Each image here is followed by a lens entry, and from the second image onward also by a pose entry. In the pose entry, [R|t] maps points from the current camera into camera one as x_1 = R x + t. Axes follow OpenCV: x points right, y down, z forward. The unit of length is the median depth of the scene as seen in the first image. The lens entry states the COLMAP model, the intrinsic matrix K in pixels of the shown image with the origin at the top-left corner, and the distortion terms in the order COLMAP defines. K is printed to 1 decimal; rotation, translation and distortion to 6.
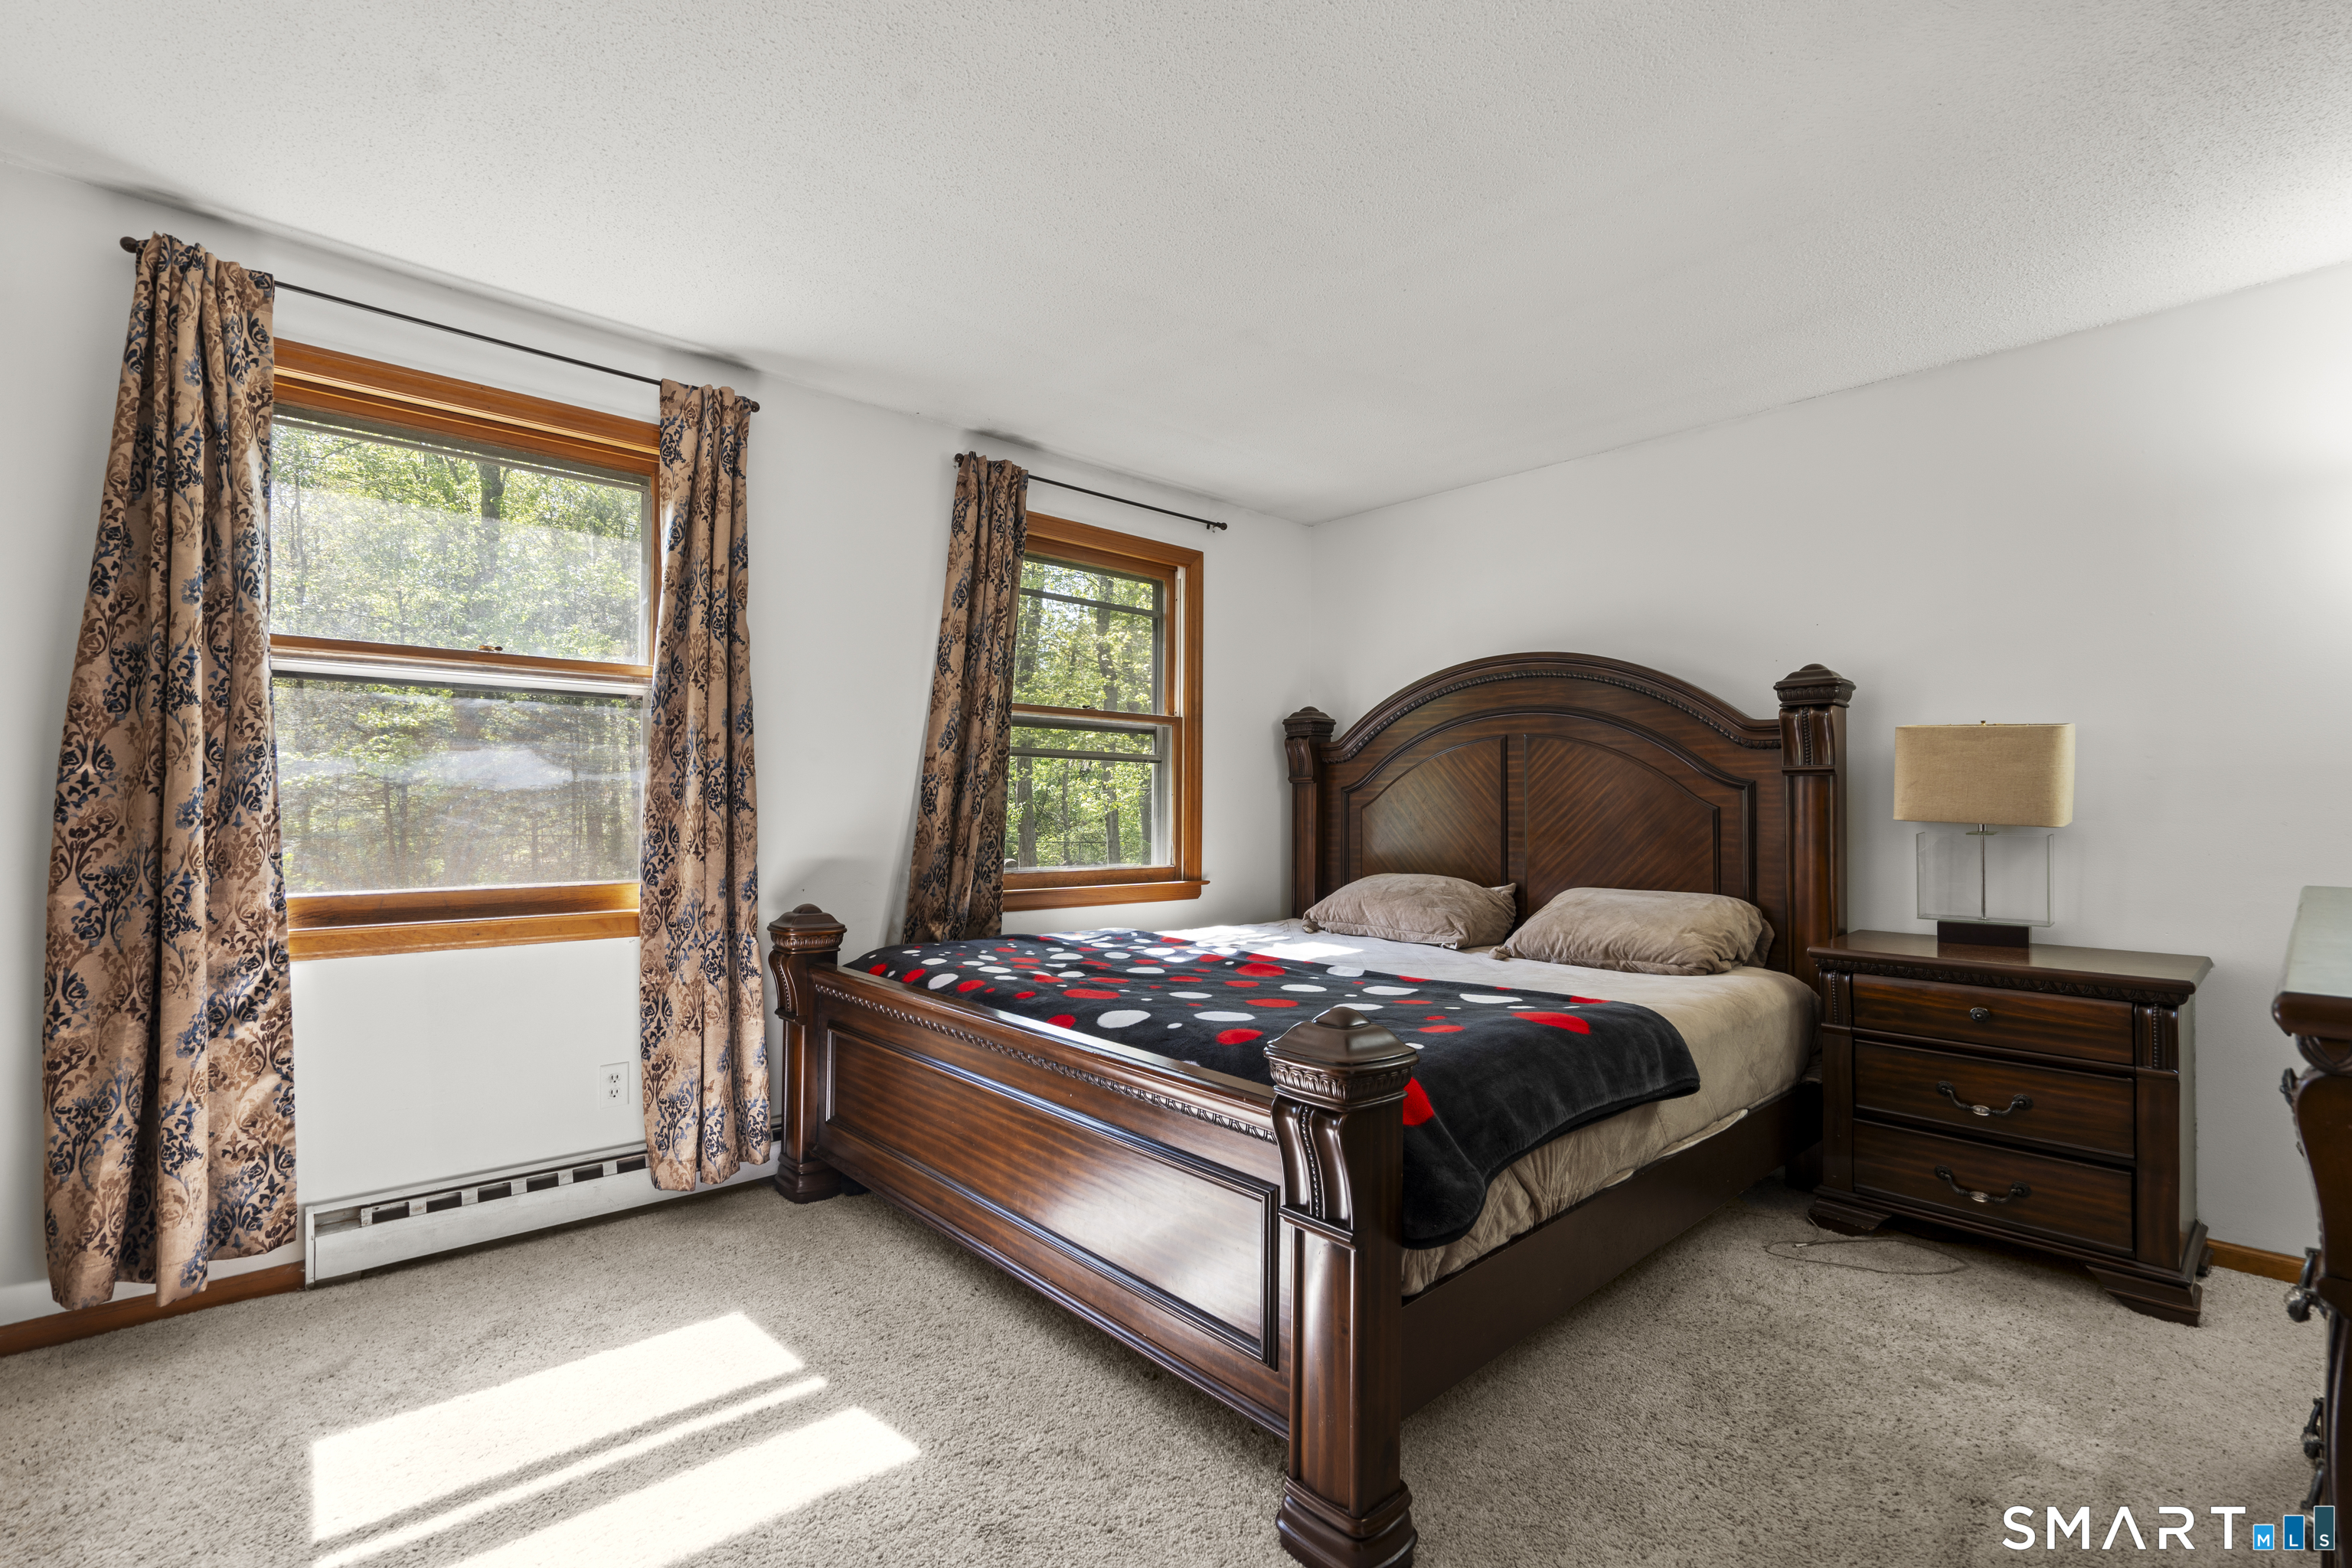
lens RADIAL K [[1047.0, 0, 1170.1], [0, 1047.0, 788.0], [0, 0, 1]] dist [-0.008586, 0.002082]
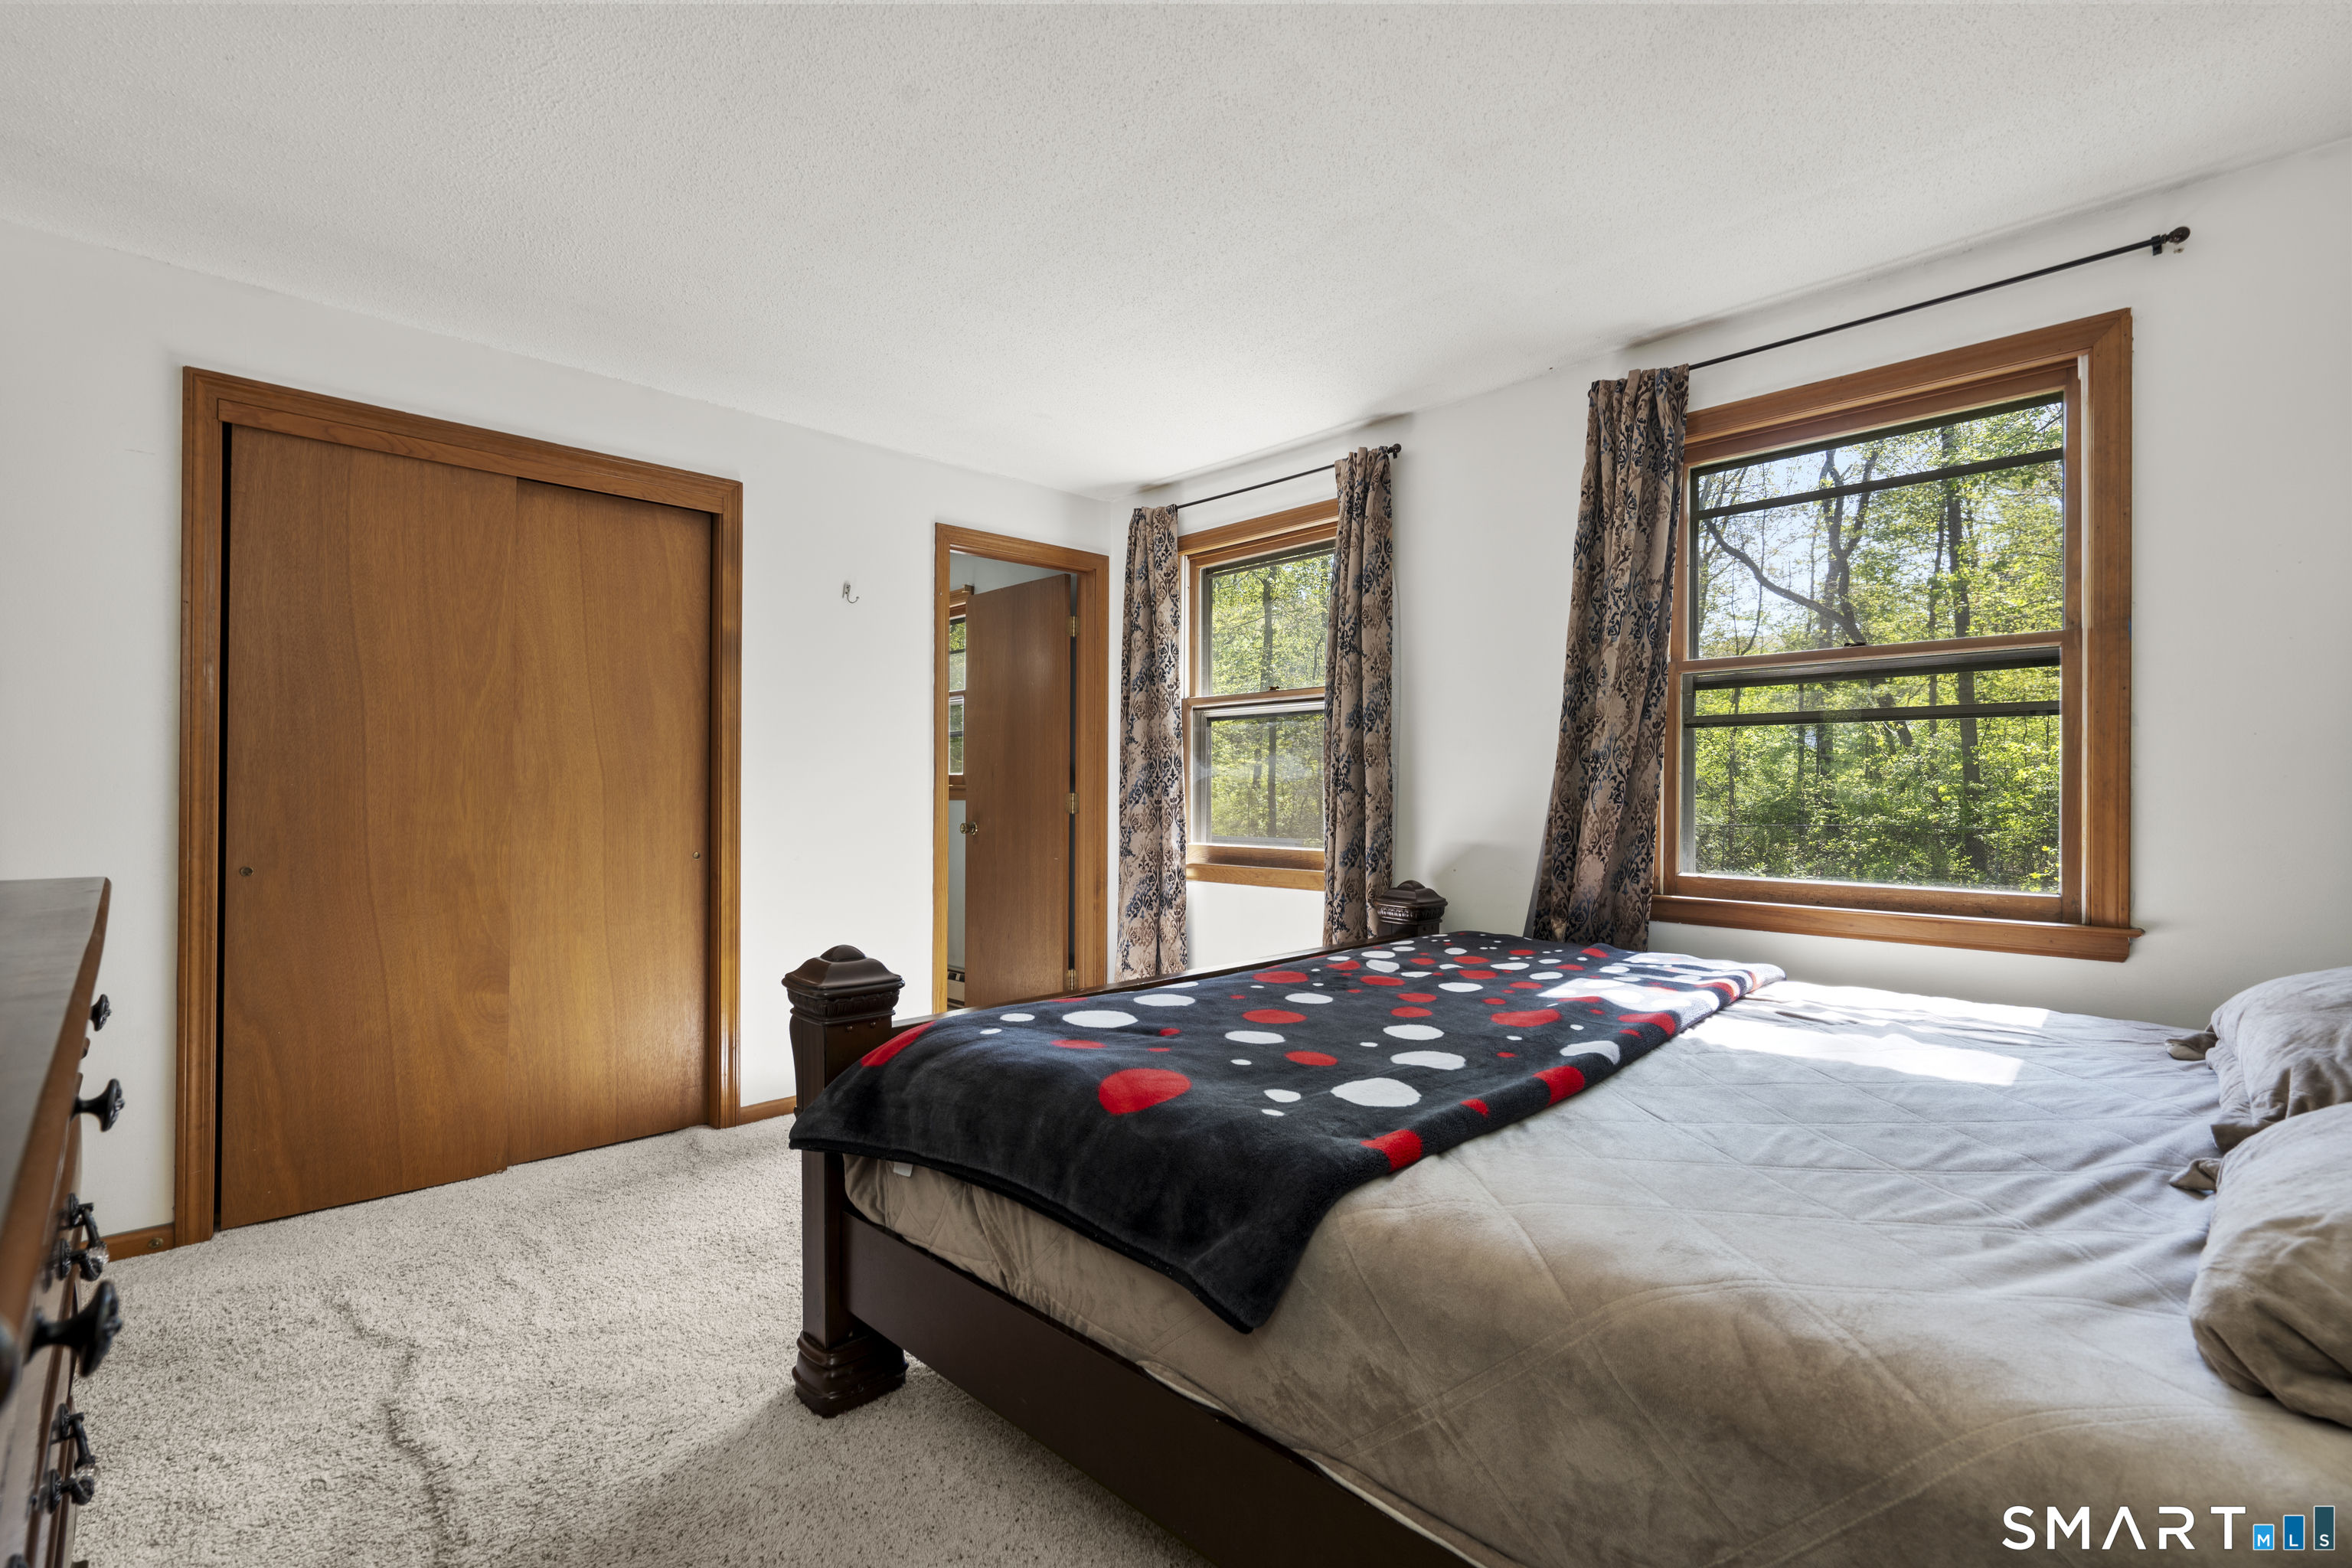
lens RADIAL K [[1047.0, 0, 1168.5], [0, 1047.0, 791.0], [0, 0, 1]] dist [-0.008586, 0.002082]
pose [[0.048611, -0.002689, -0.998814, 0.642498], [0.022713, 0.999741, -0.001586, 0.009304], [0.998560, -0.022609, 0.048660, 0.585330]]
